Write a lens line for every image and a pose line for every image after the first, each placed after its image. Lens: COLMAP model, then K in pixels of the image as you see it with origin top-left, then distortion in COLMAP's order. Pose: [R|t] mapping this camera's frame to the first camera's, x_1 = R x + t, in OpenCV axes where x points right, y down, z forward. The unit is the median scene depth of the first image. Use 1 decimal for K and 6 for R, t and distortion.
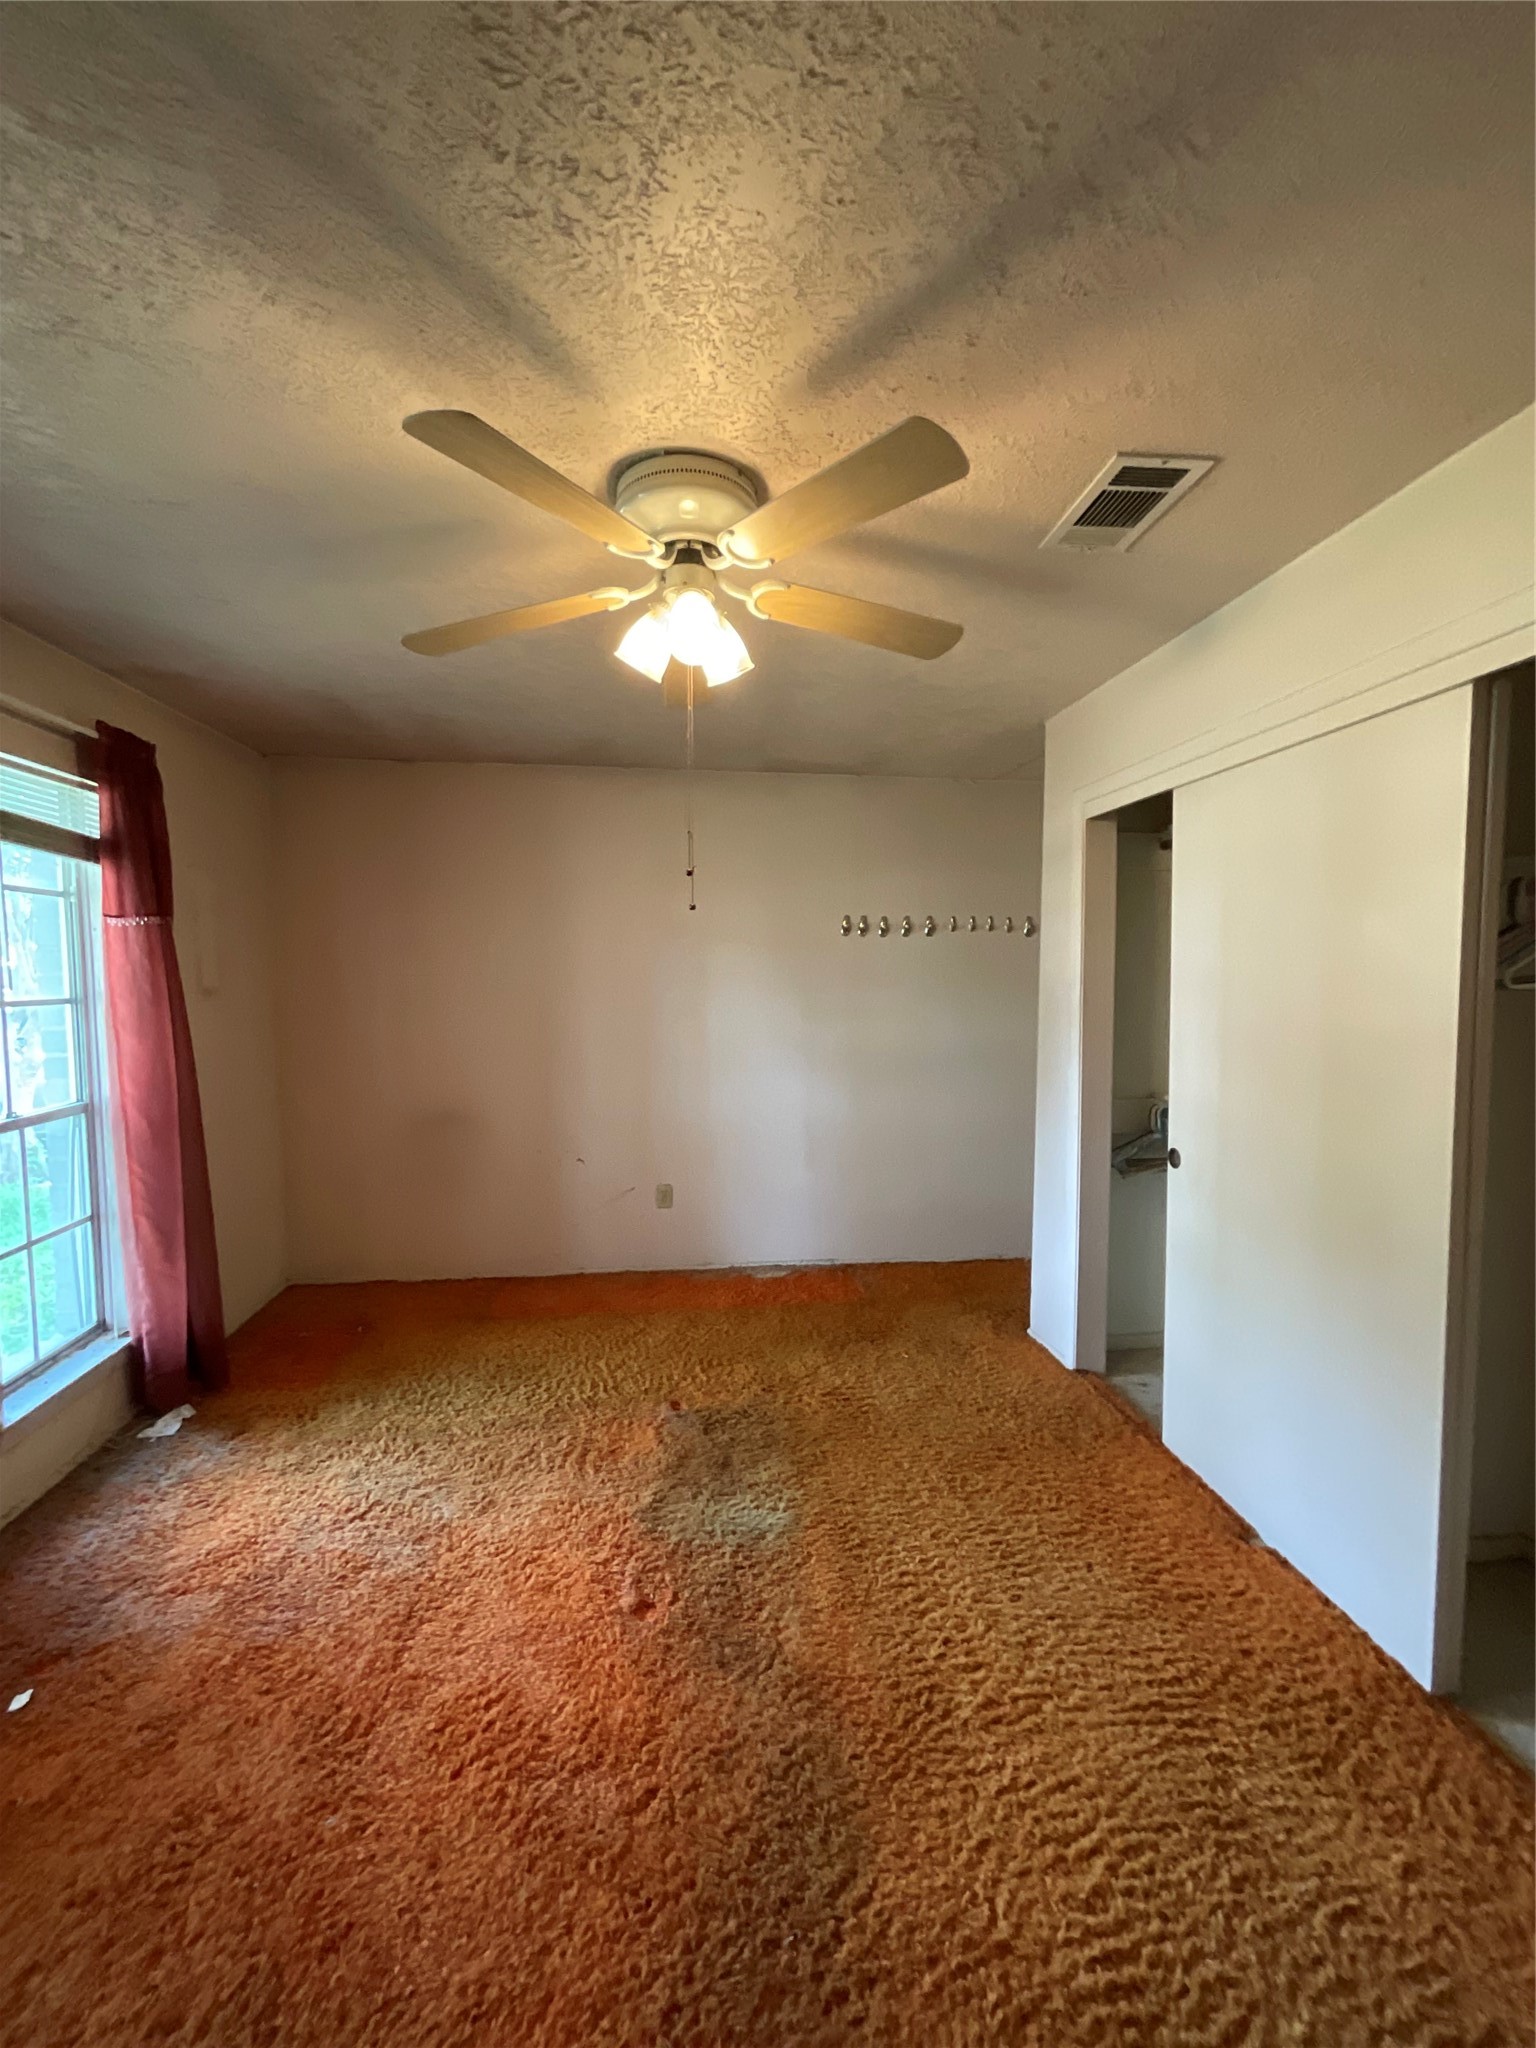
lens RADIAL K [[822.3, 0, 772.1], [0, 822.3, 1028.8], [0, 0, 1]] dist [0.001176, -0.002181]
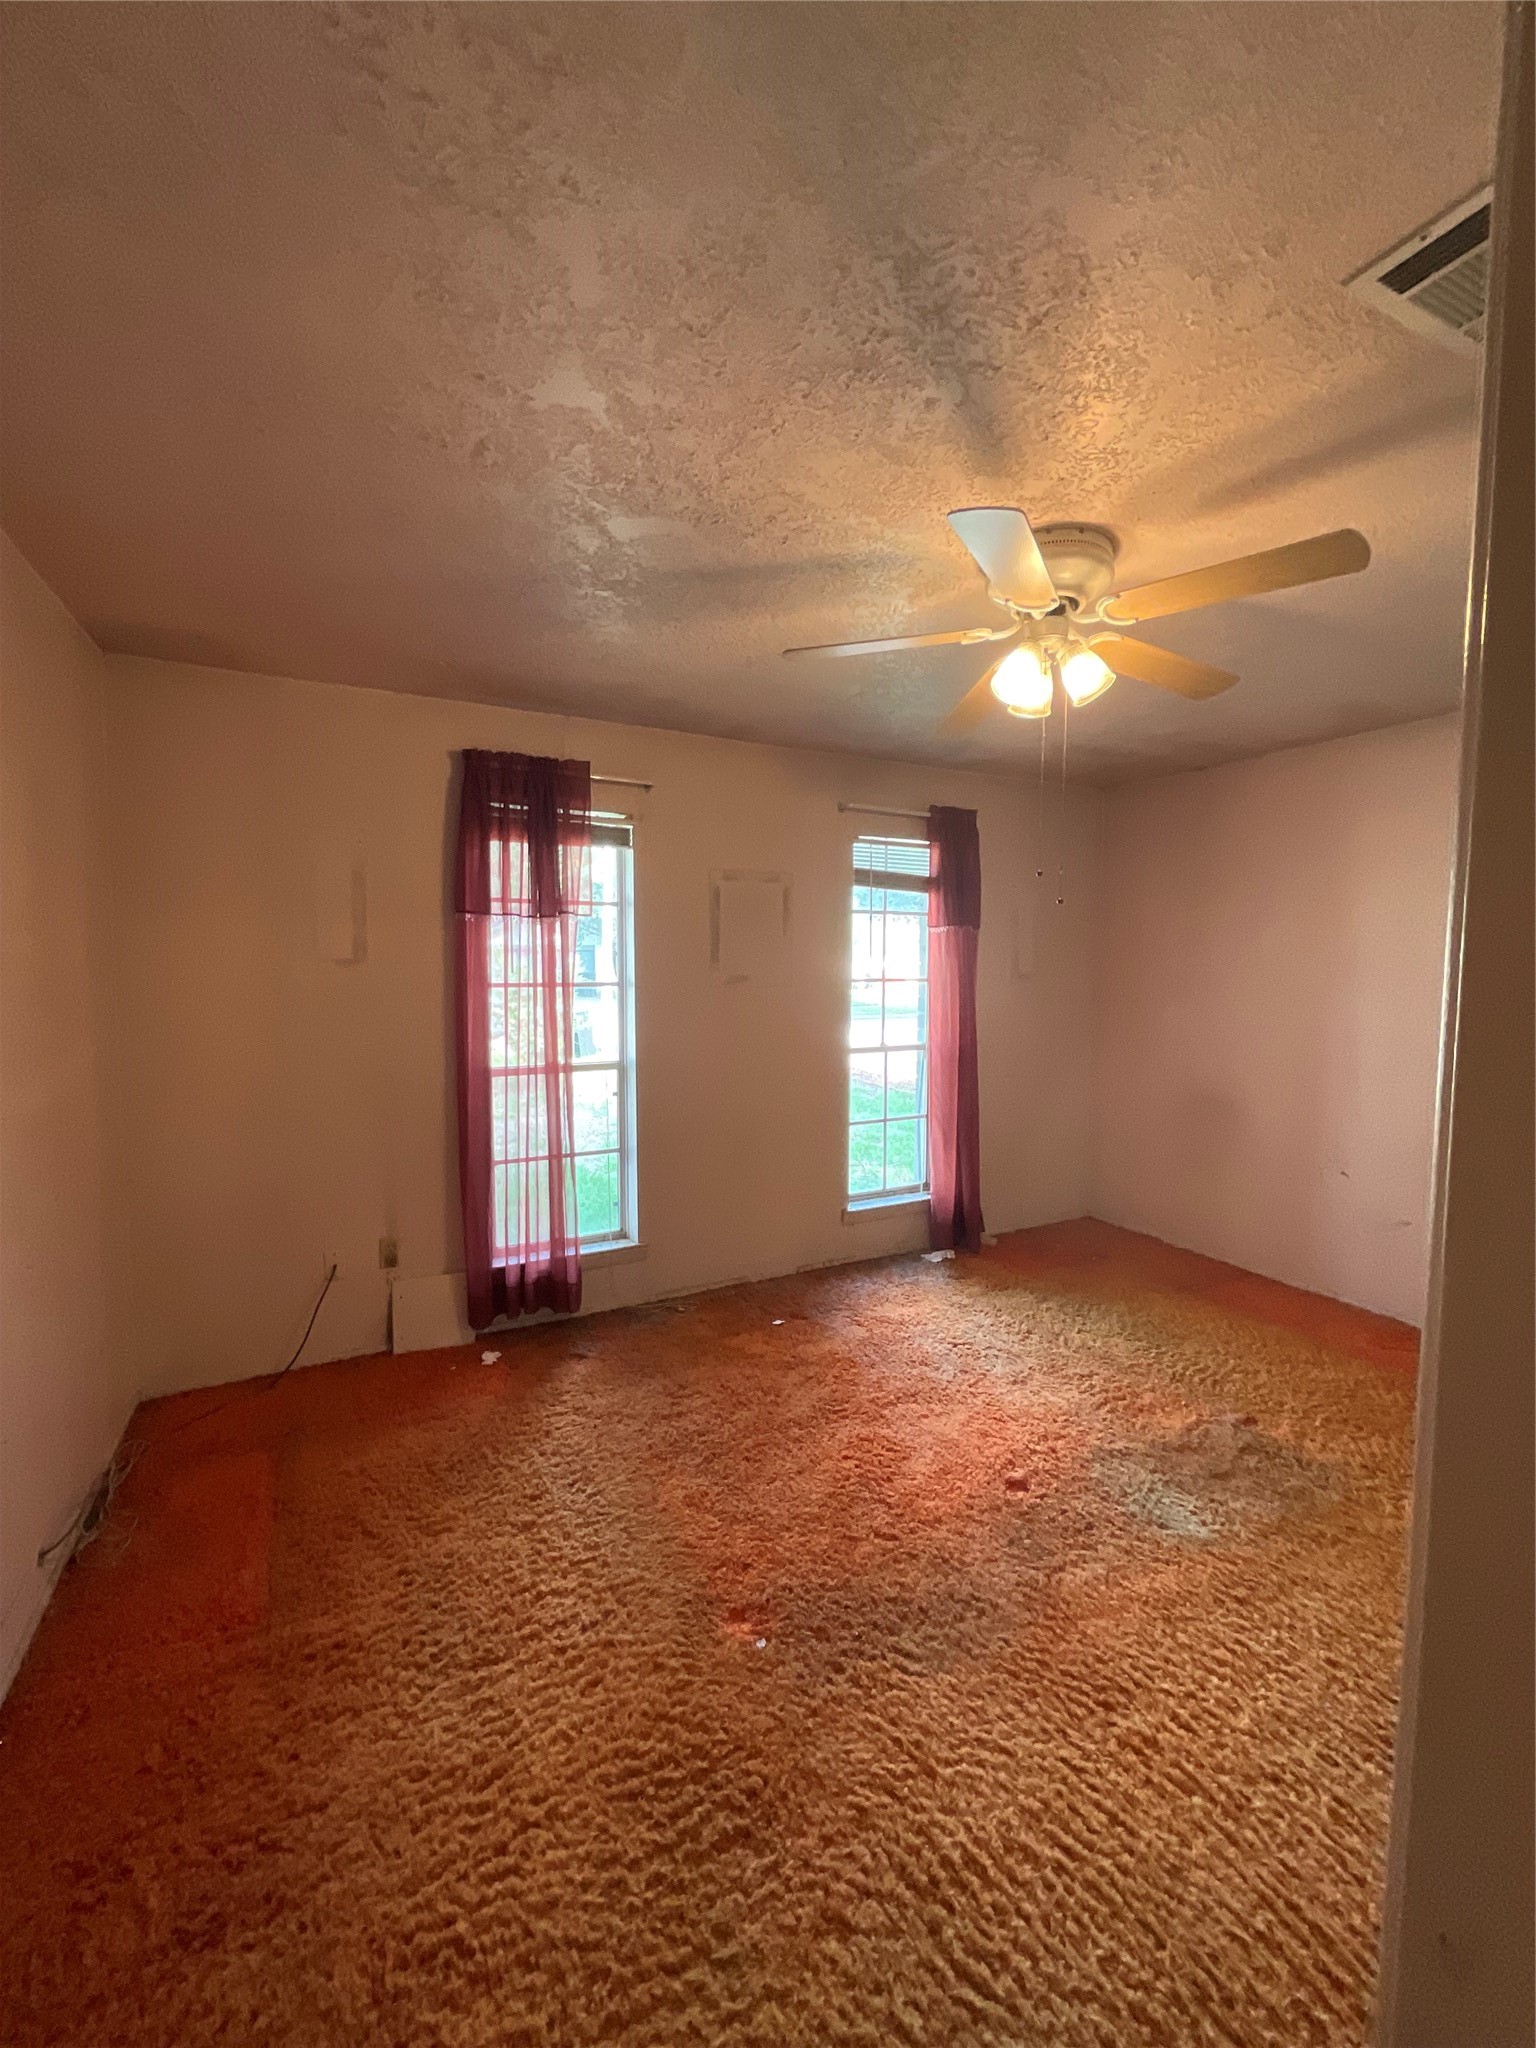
lens RADIAL K [[832.5, 0, 765.0], [0, 832.5, 1031.0], [0, 0, 1]] dist [-0.006389, 0.005636]
pose [[0.342934, 0.073878, -0.936450, 0.792664], [-0.066090, 0.996330, 0.054399, -0.002096], [0.937032, 0.043234, 0.346558, 0.194652]]
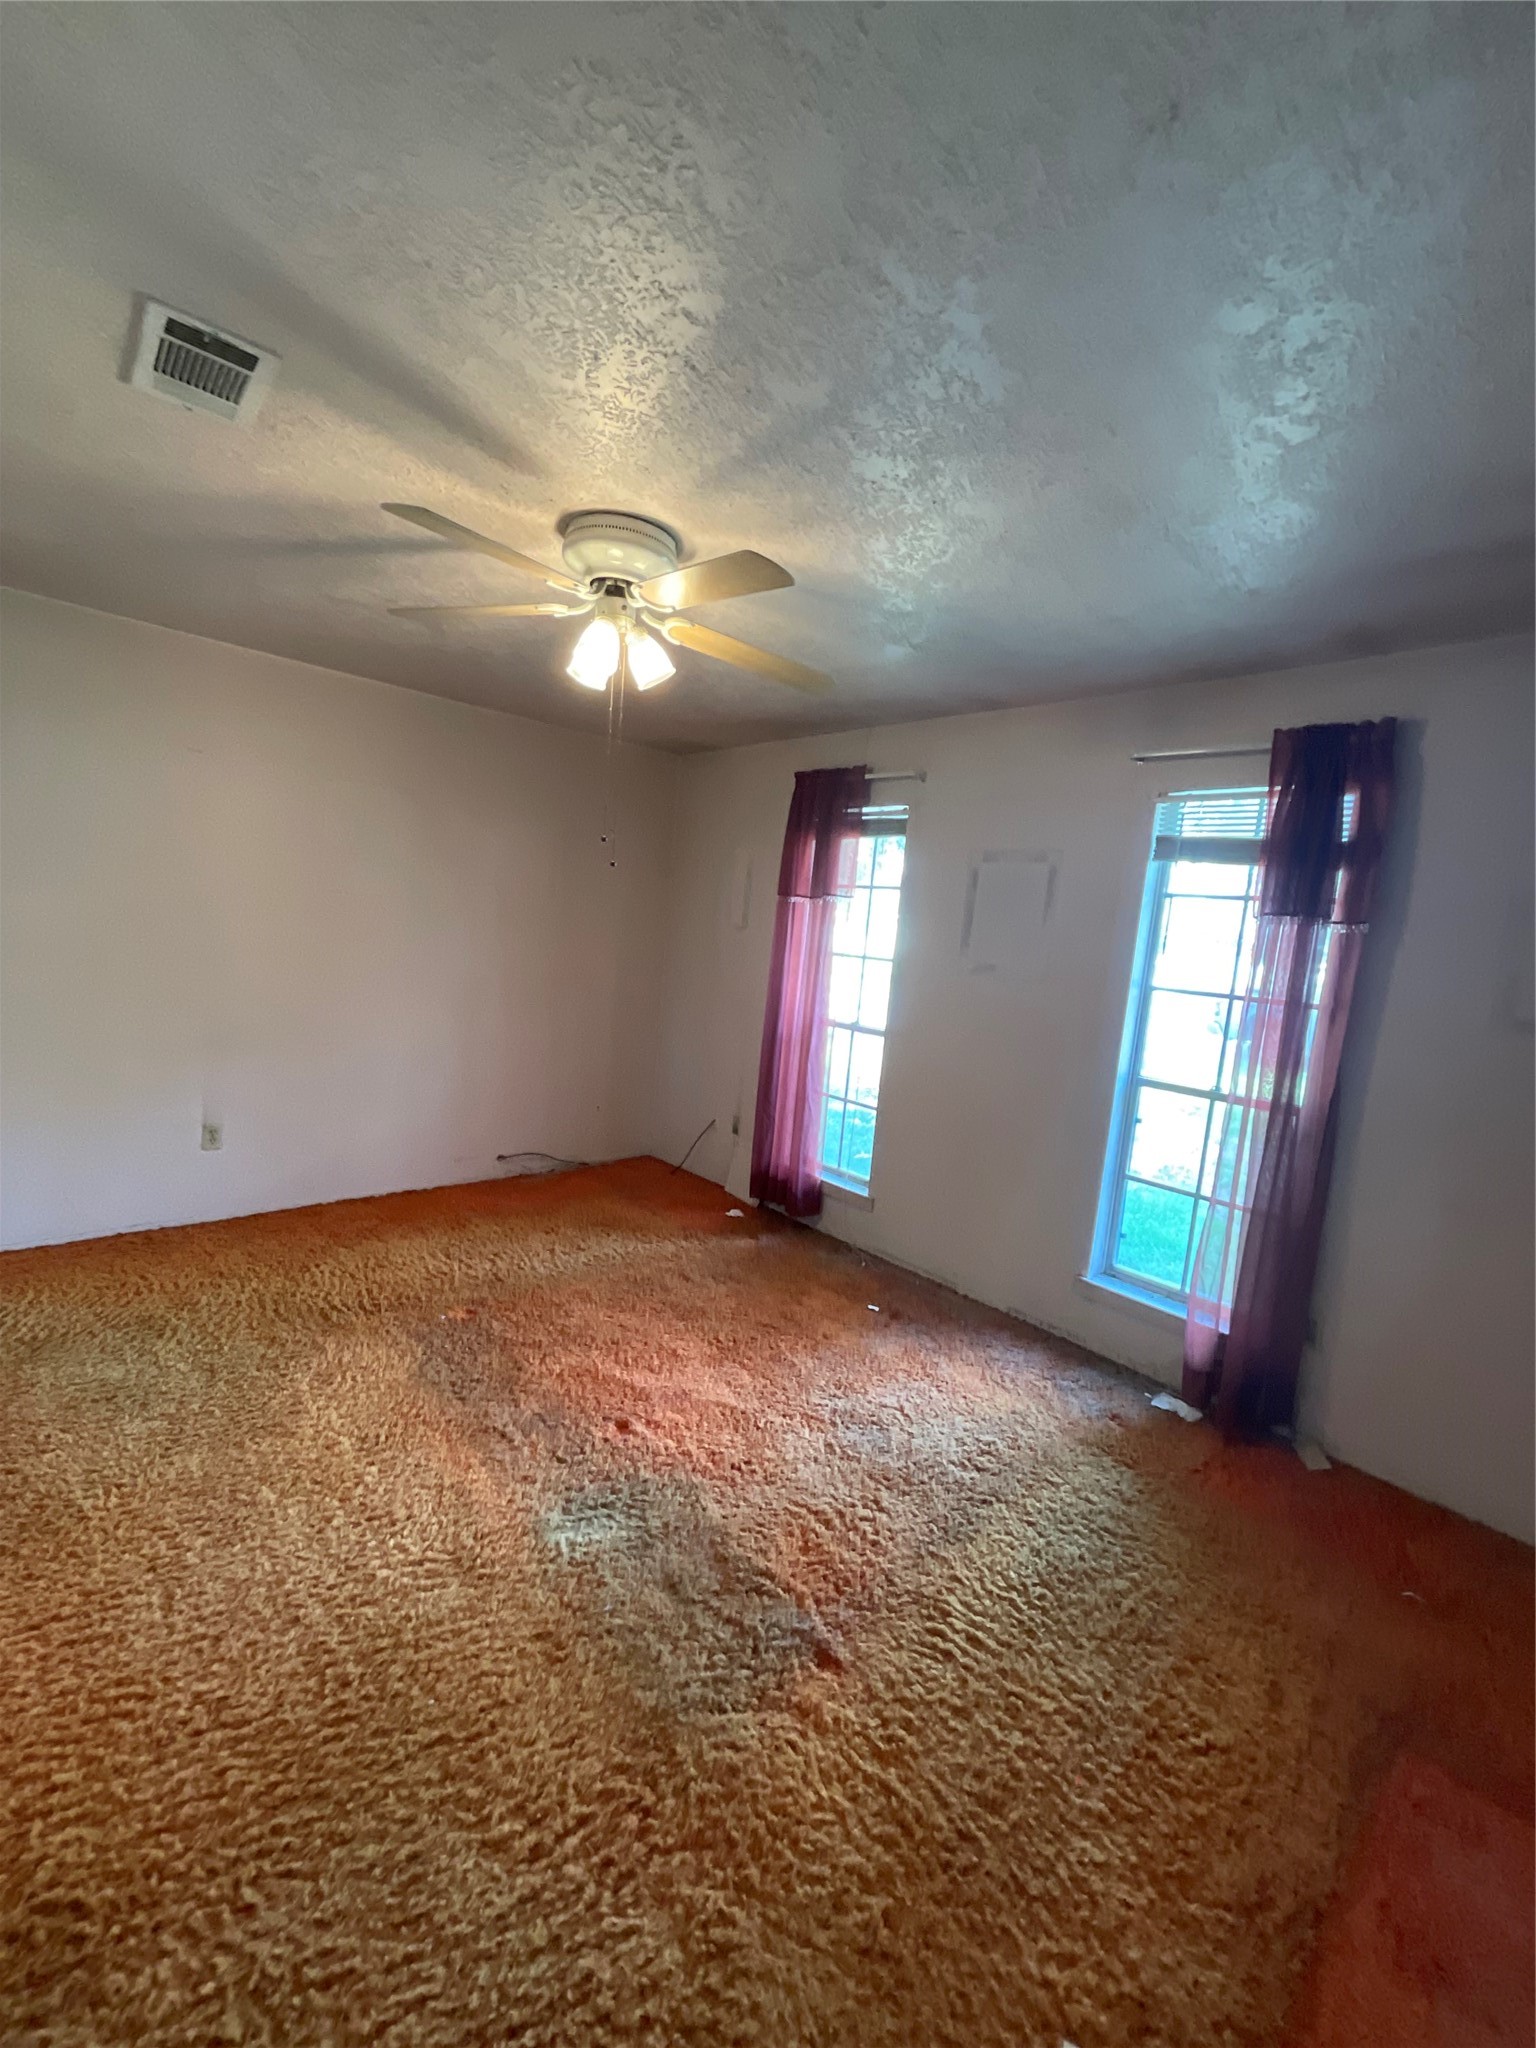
lens RADIAL K [[832.5, 0, 765.0], [0, 832.5, 1031.0], [0, 0, 1]] dist [-0.006389, 0.005636]
pose [[-0.809624, 0.006346, -0.586915, 0.401645], [-0.123846, 0.975582, 0.181389, -0.144235], [0.573735, 0.219544, -0.789068, 1.956975]]
